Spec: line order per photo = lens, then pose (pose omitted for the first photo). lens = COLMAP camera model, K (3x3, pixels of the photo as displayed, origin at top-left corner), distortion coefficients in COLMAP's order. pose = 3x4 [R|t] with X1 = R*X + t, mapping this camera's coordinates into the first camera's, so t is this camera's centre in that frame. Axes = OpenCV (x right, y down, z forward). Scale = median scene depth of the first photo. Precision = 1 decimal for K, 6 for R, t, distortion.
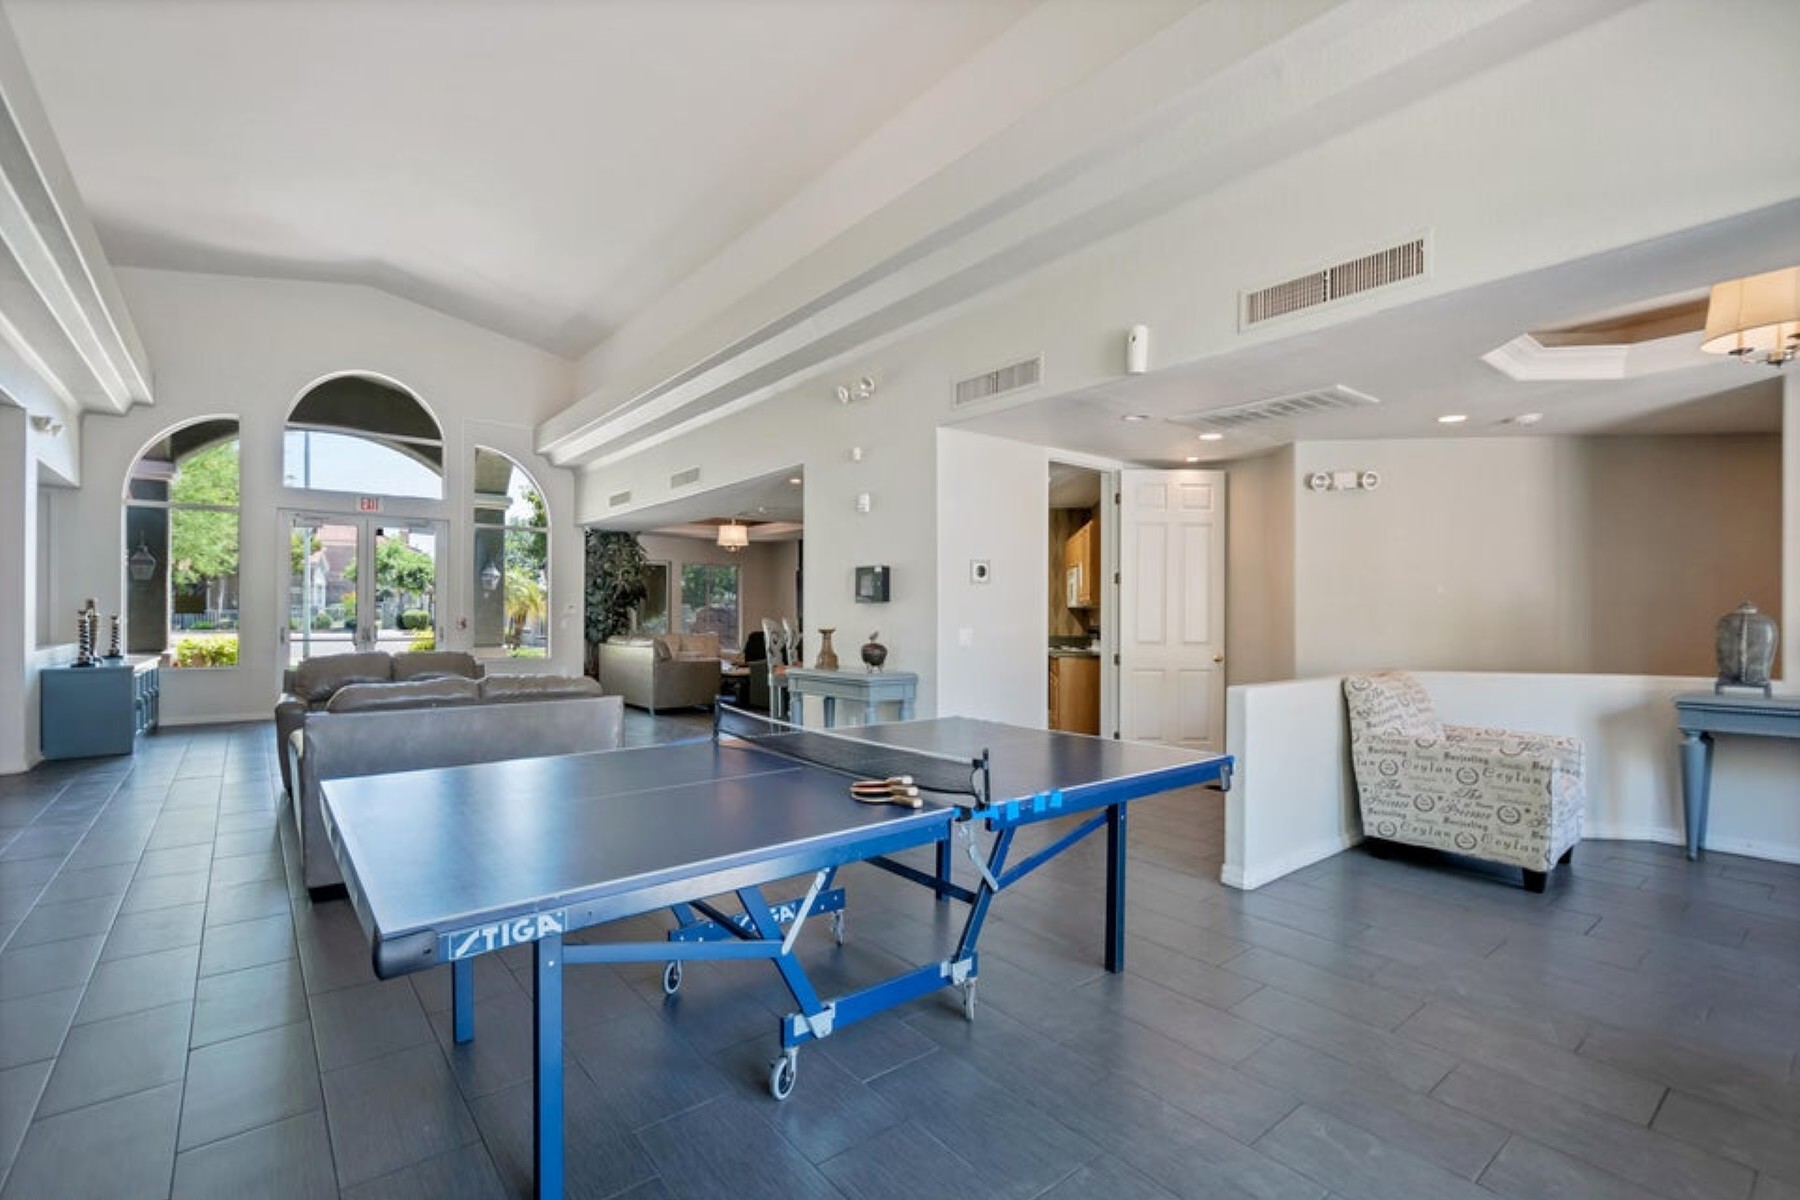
lens RADIAL K [[818.4, 0, 894.0], [0, 818.4, 601.0], [0, 0, 1]] dist [0.000497, 0.000057]
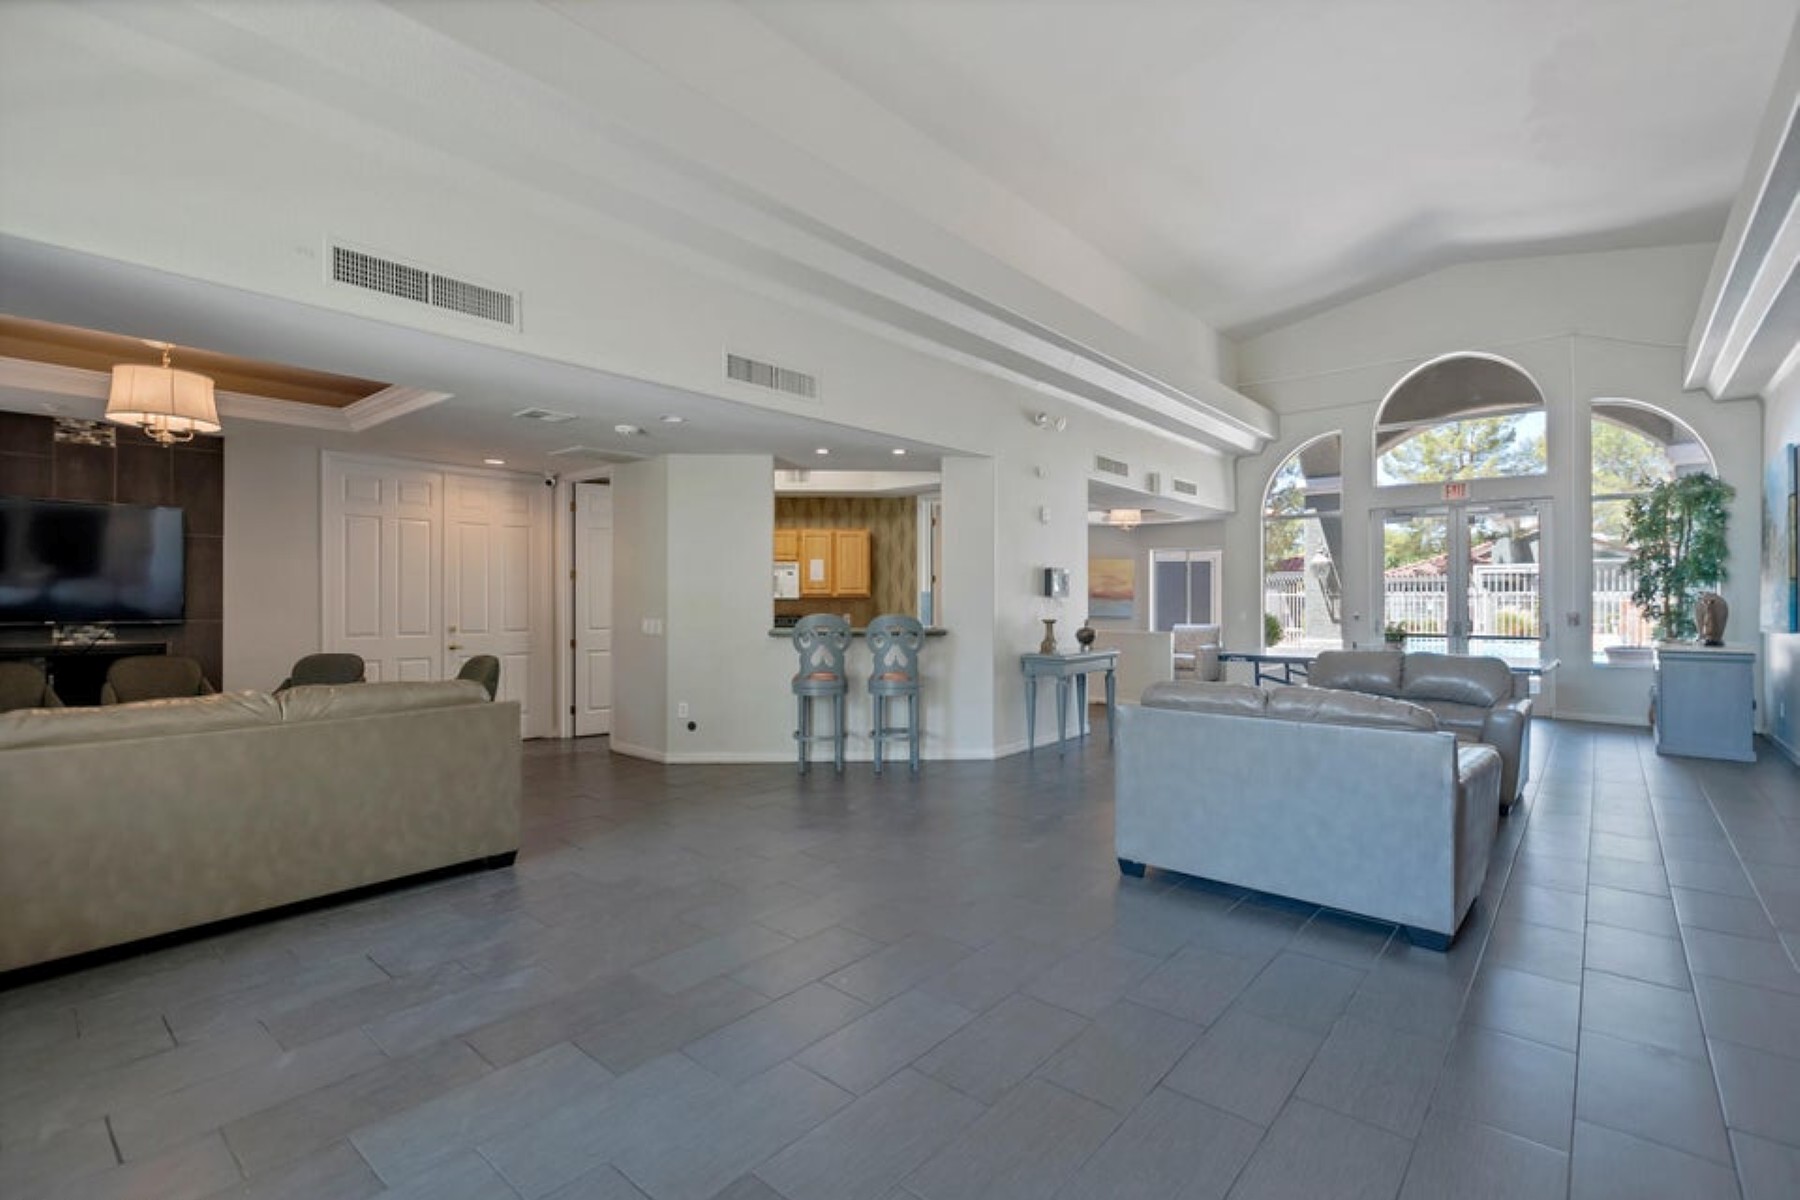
lens RADIAL K [[818.4, 0, 894.1], [0, 818.4, 609.2], [0, 0, 1]] dist [0.000497, 0.000057]
pose [[-0.193014, 0.020290, 0.980986, -1.107526], [0.007730, 0.999787, -0.019158, 0.037665], [-0.981165, 0.003885, -0.193130, 1.366728]]
